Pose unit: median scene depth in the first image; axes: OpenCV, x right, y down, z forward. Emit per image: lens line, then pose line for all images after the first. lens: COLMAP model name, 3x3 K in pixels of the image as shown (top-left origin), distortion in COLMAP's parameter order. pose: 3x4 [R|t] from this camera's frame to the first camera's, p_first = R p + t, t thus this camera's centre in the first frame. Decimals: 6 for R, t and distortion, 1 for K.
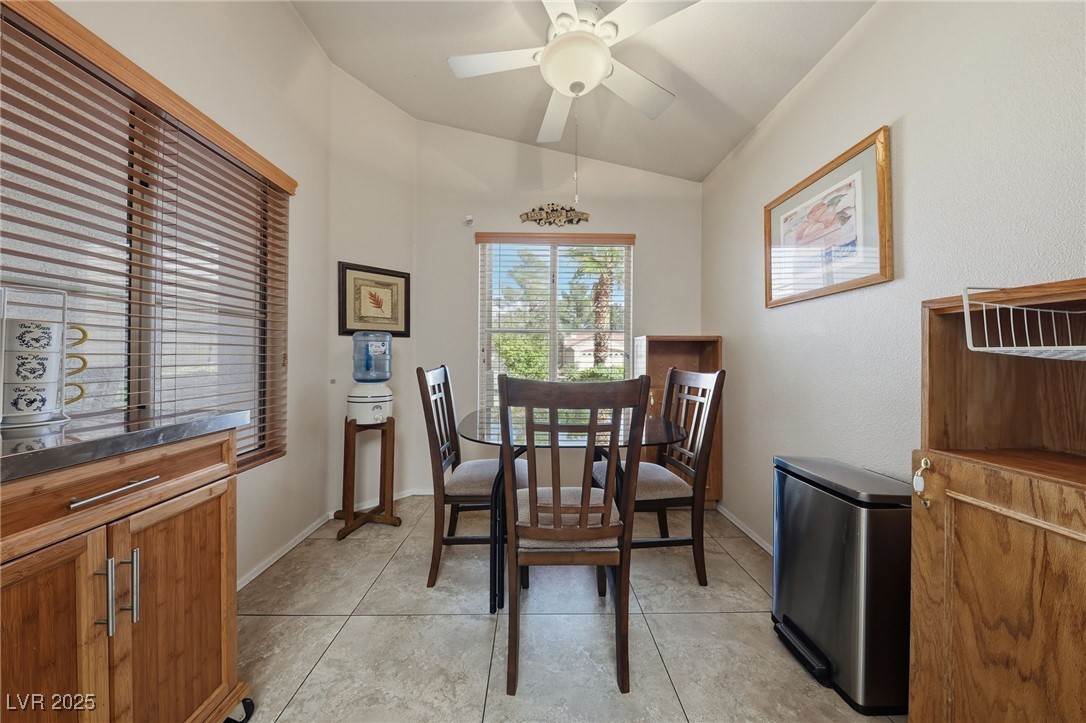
lens RADIAL K [[349.3, 0, 542.1], [0, 349.3, 358.2], [0, 0, 1]] dist [0.000840, -0.000002]
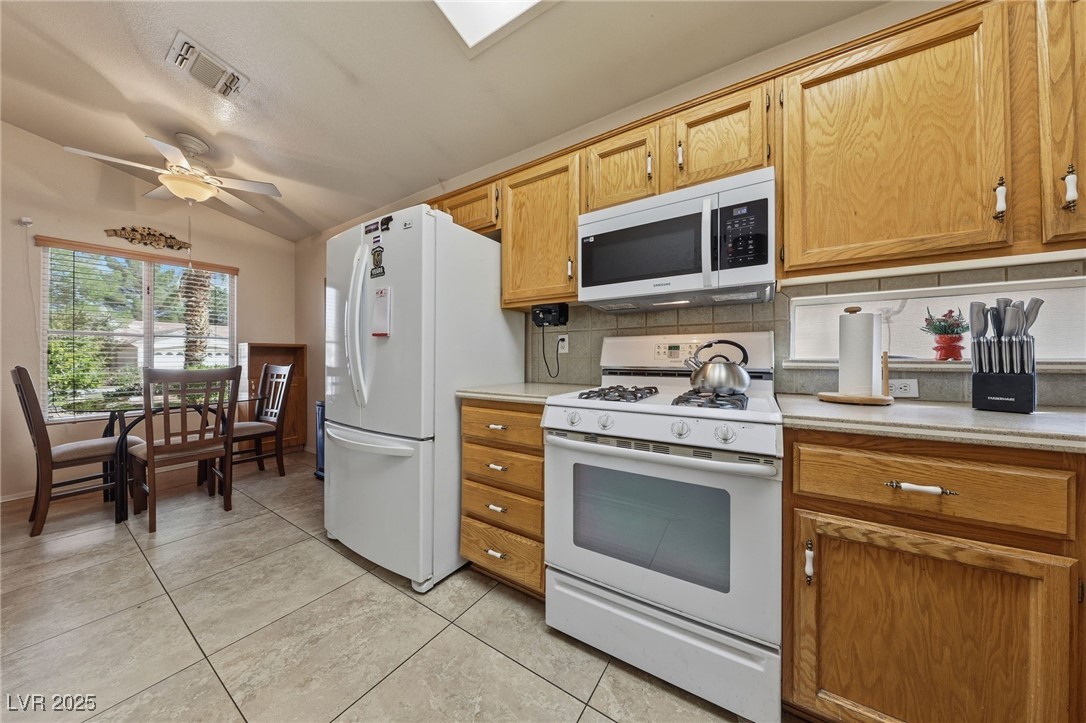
lens RADIAL K [[349.3, 0, 542.0], [0, 349.3, 356.9], [0, 0, 1]] dist [0.000840, -0.000002]
pose [[0.577025, -0.005492, 0.816708, -0.191543], [0.005489, 0.999981, 0.002846, -0.002431], [-0.816708, 0.002841, 0.577044, -0.863748]]
